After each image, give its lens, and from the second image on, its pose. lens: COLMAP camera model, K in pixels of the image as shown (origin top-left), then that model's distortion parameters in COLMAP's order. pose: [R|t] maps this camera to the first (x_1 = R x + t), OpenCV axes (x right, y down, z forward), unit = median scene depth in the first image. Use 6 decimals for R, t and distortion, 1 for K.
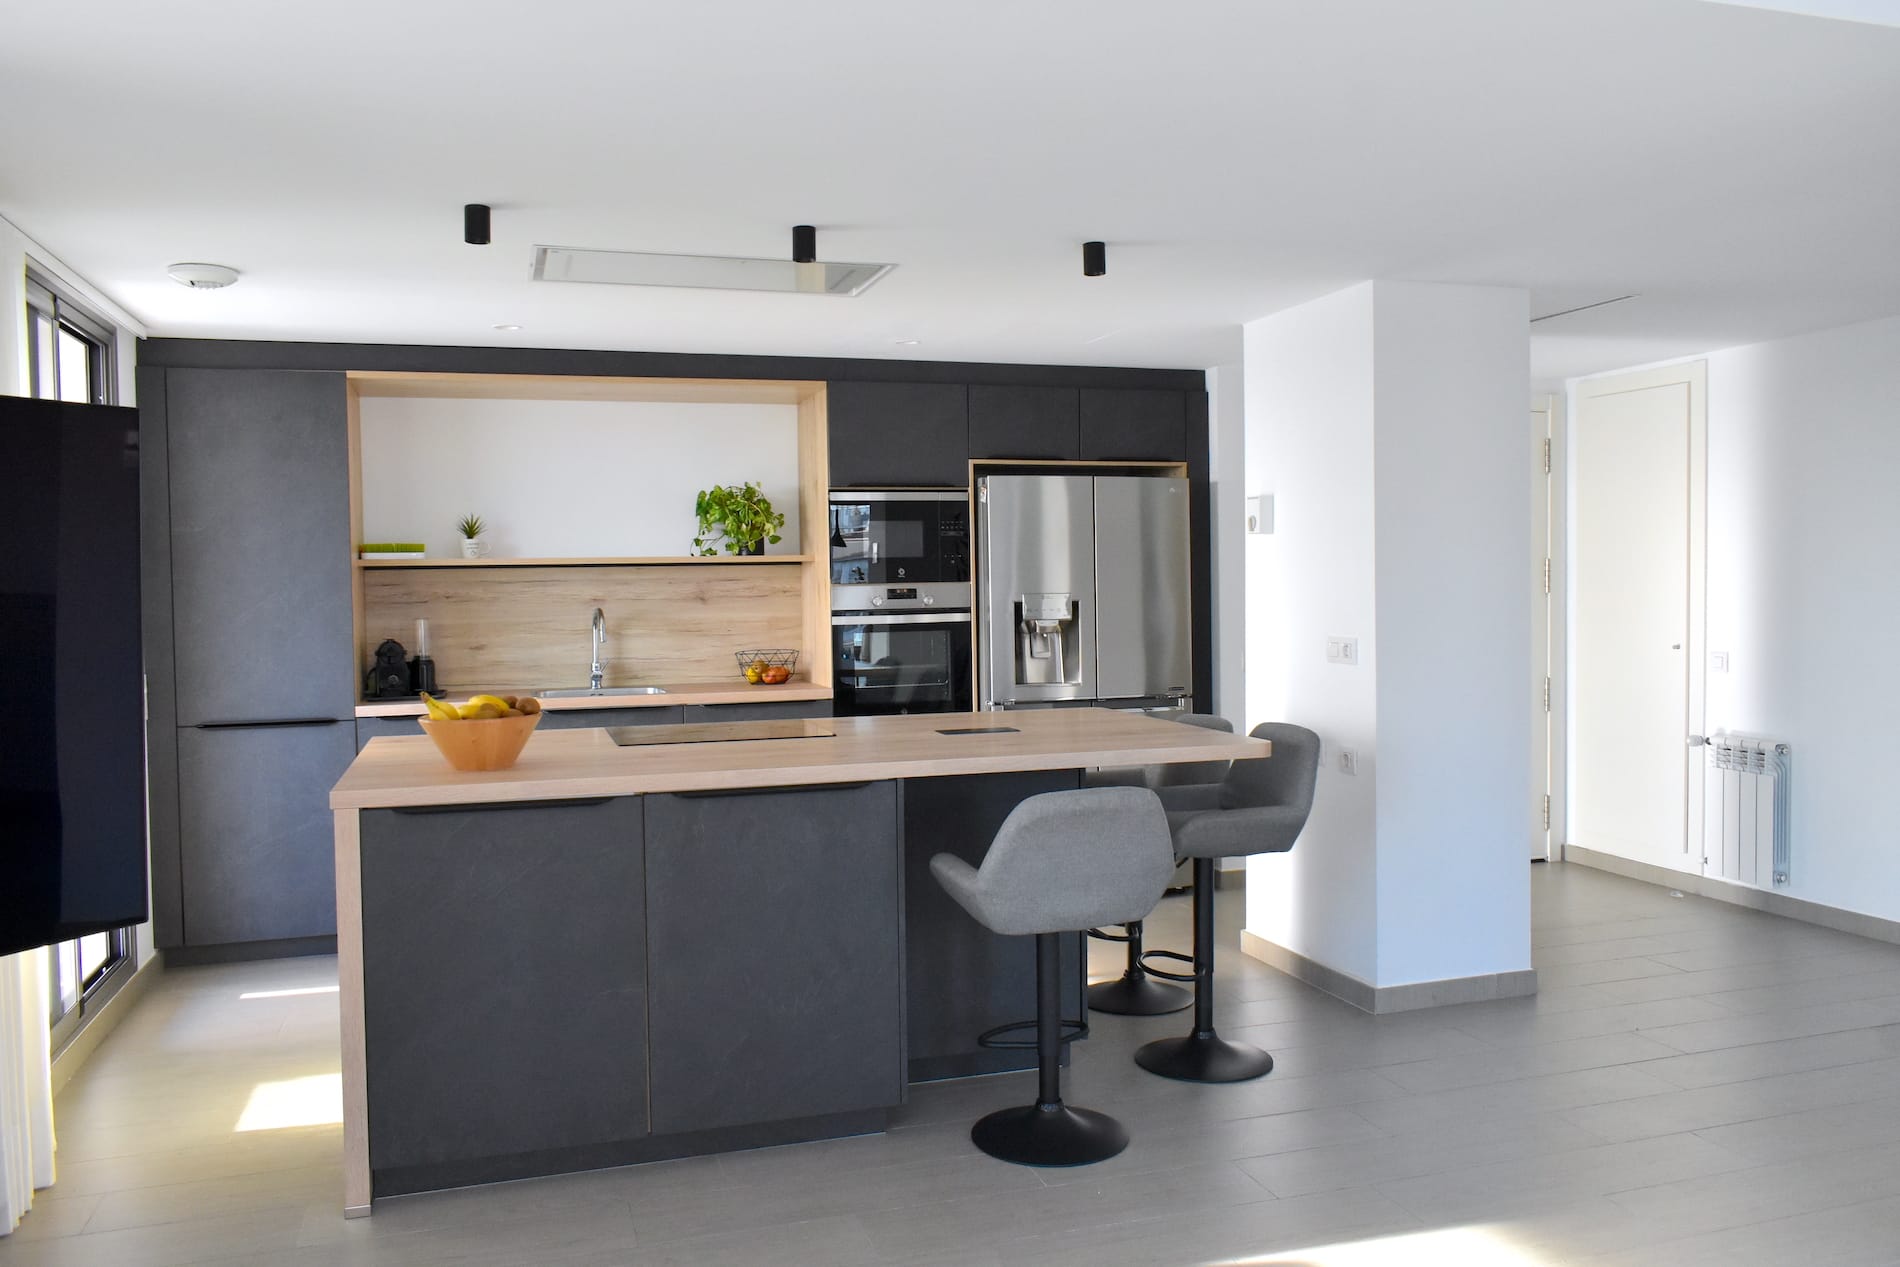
lens RADIAL K [[1468.3, 0, 963.2], [0, 1468.3, 629.2], [0, 0, 1]] dist [-0.020634, 0.008299]
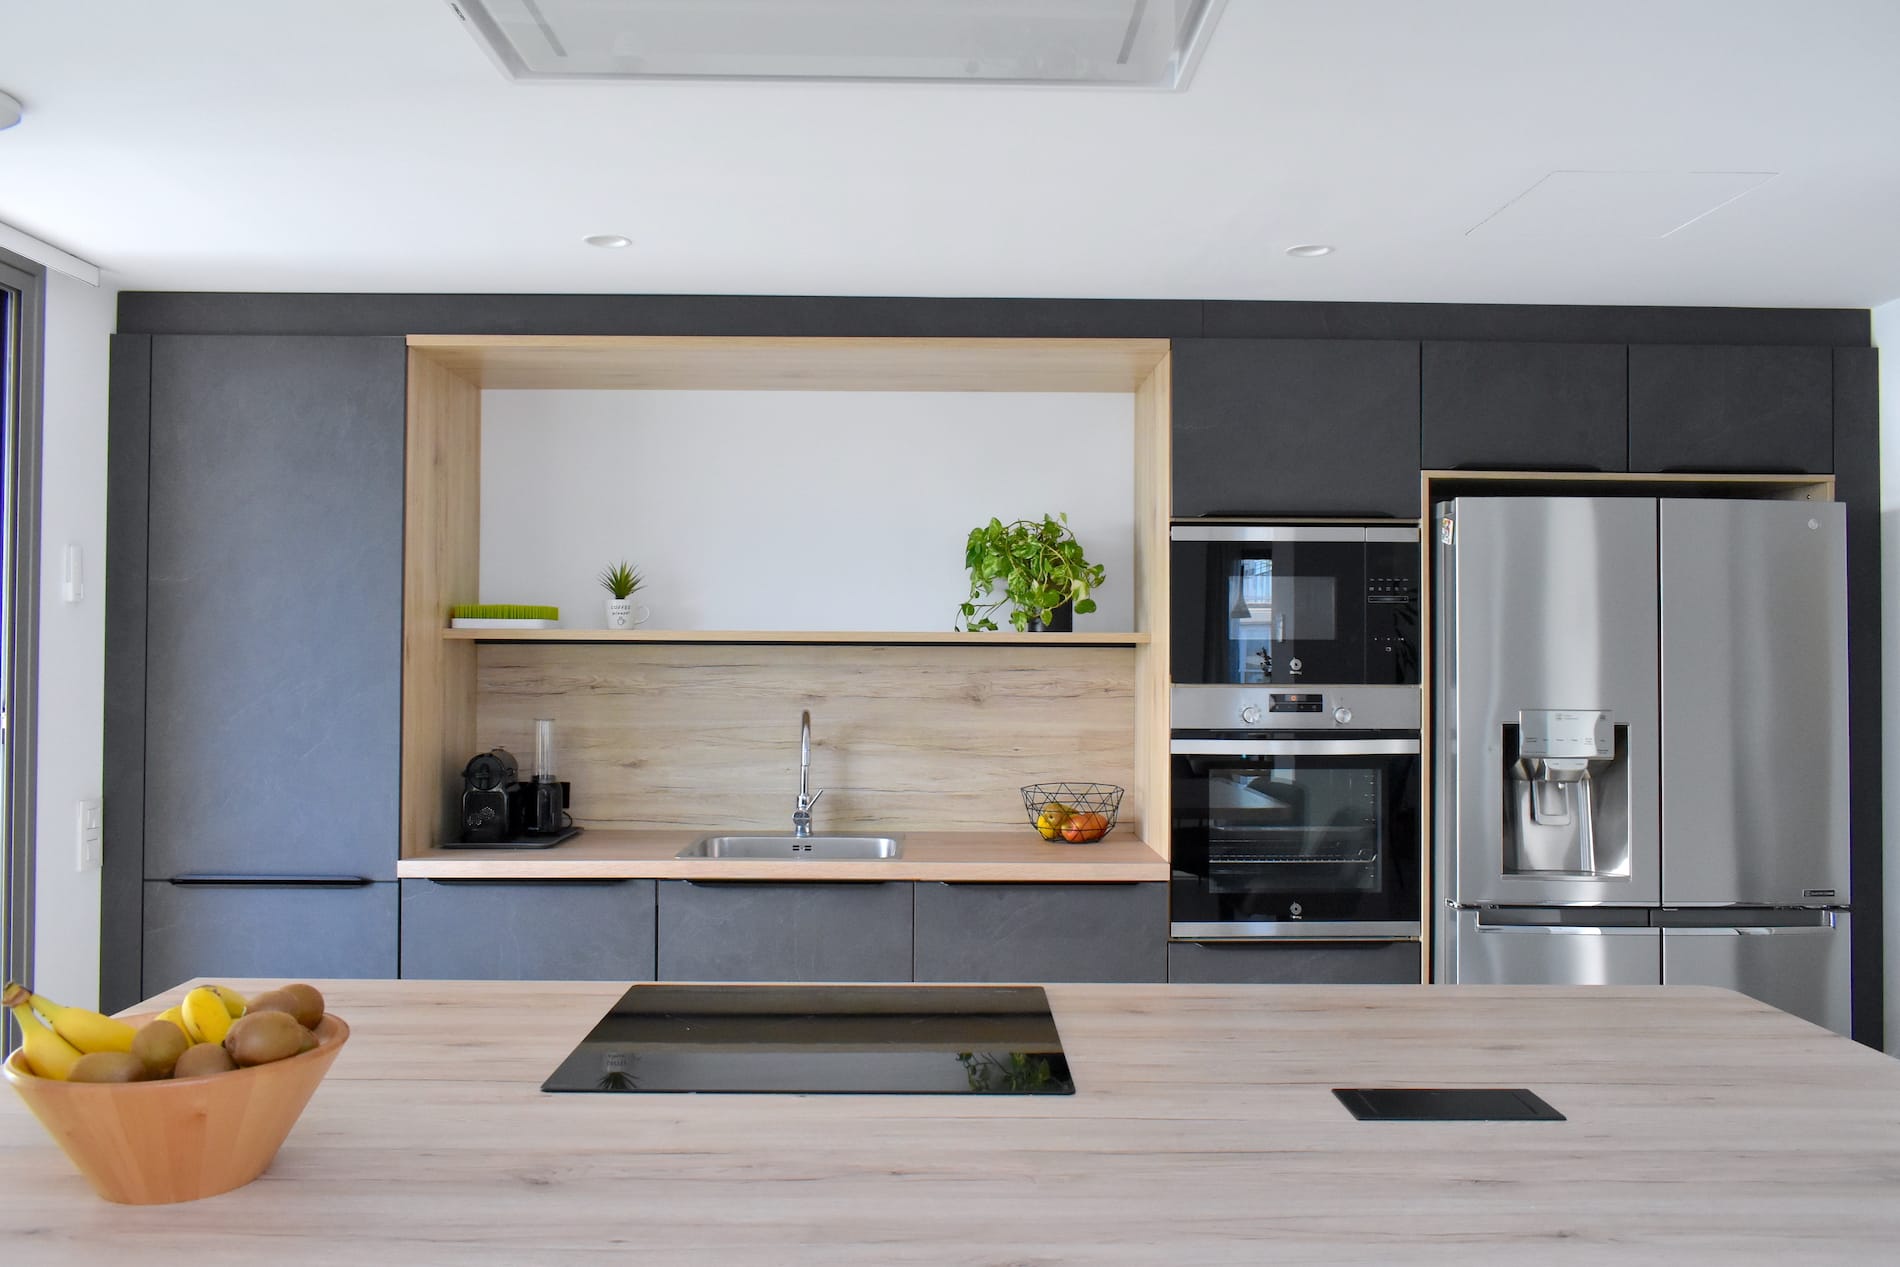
lens RADIAL K [[1468.3, 0, 944.0], [0, 1468.3, 629.9], [0, 0, 1]] dist [-0.020634, 0.008299]
pose [[0.954297, 0.016146, -0.298425, -0.002233], [-0.030430, 0.998599, -0.043280, -0.023463], [0.297308, 0.050383, 0.953451, 0.407552]]
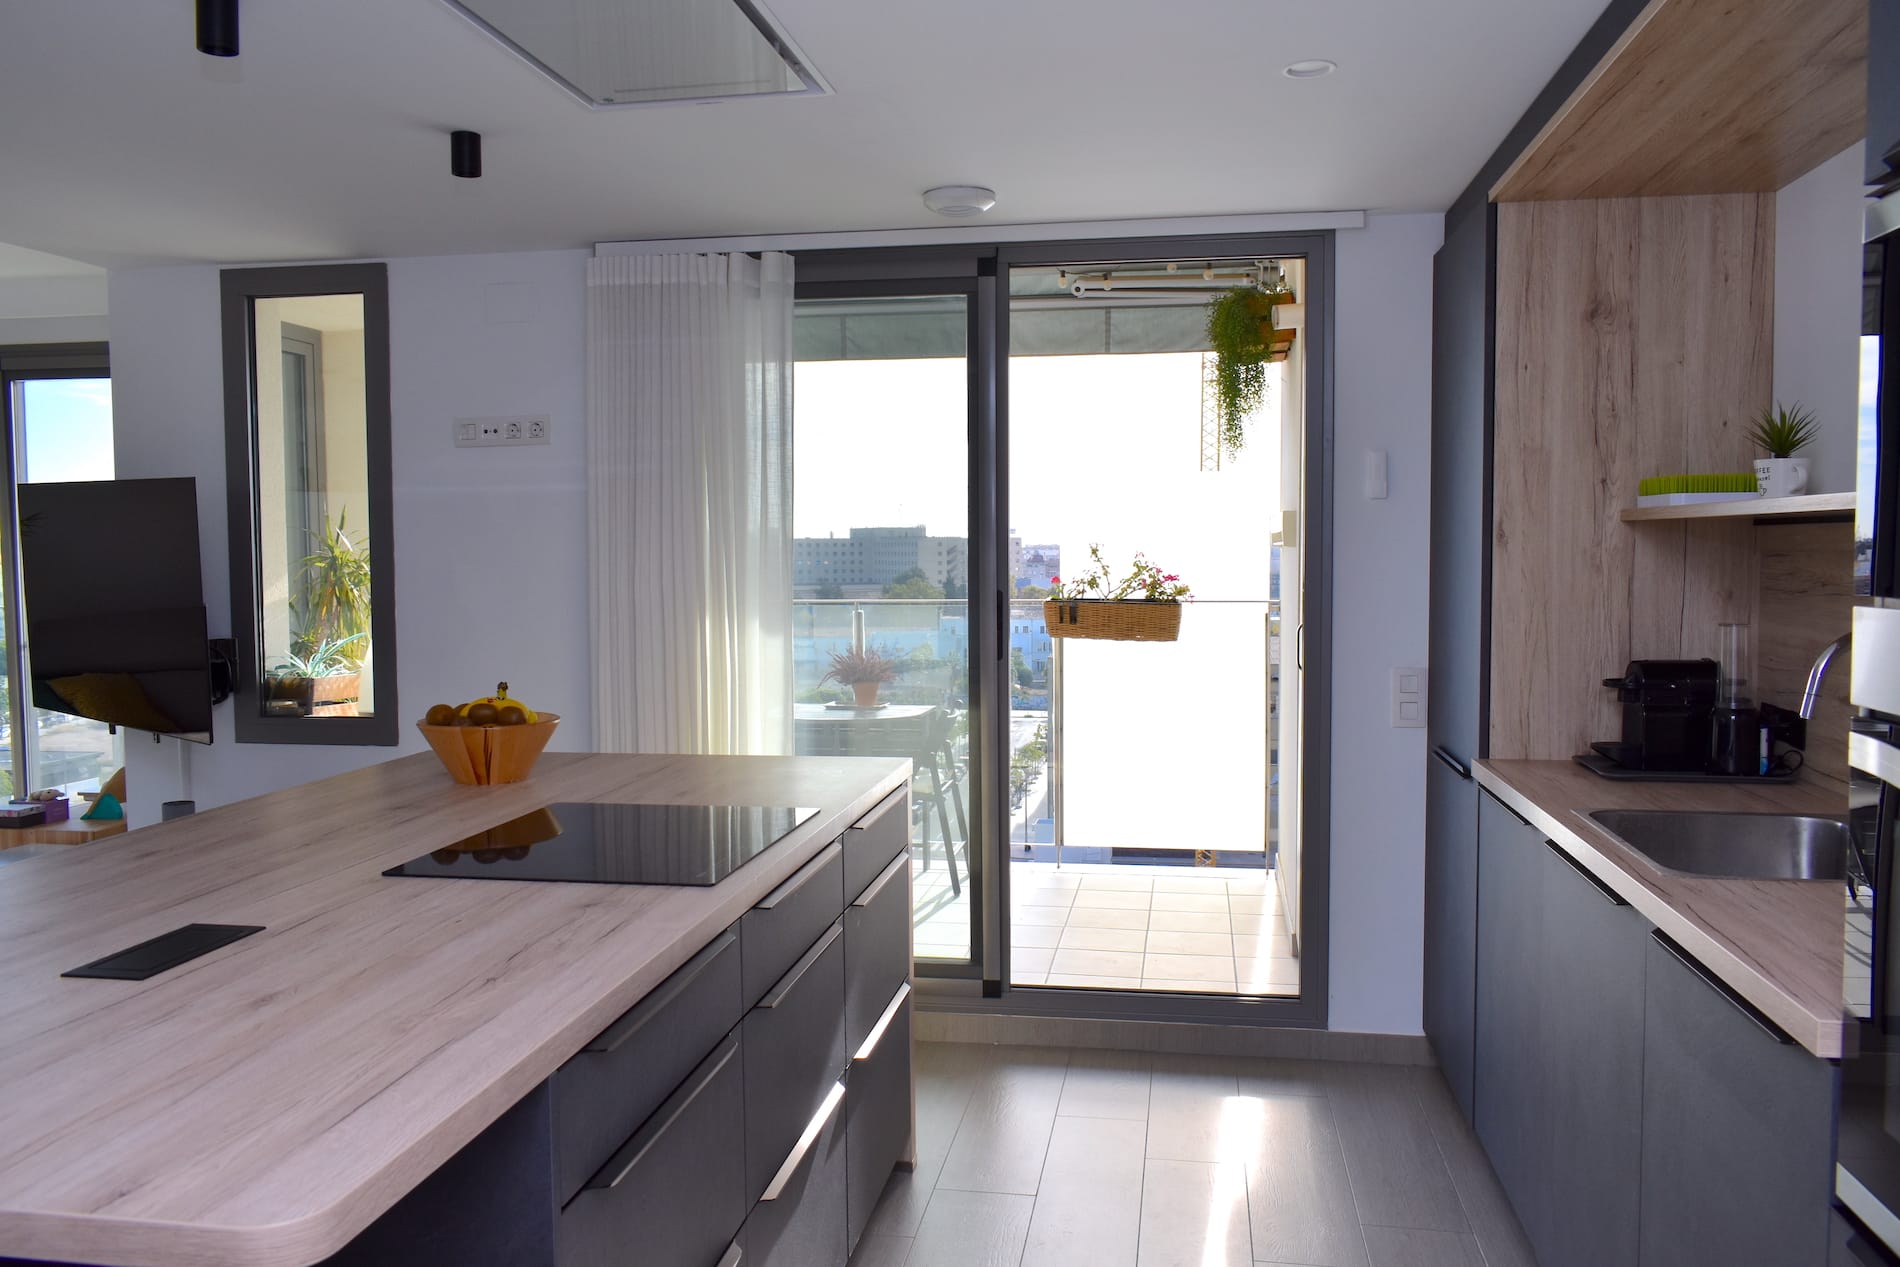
lens RADIAL K [[1468.3, 0, 957.1], [0, 1468.3, 637.0], [0, 0, 1]] dist [-0.020634, 0.008299]
pose [[-0.464991, 0.074822, -0.882148, 0.186609], [-0.016894, 0.995491, 0.093340, -0.043208], [0.885154, 0.058305, -0.461630, 0.960586]]
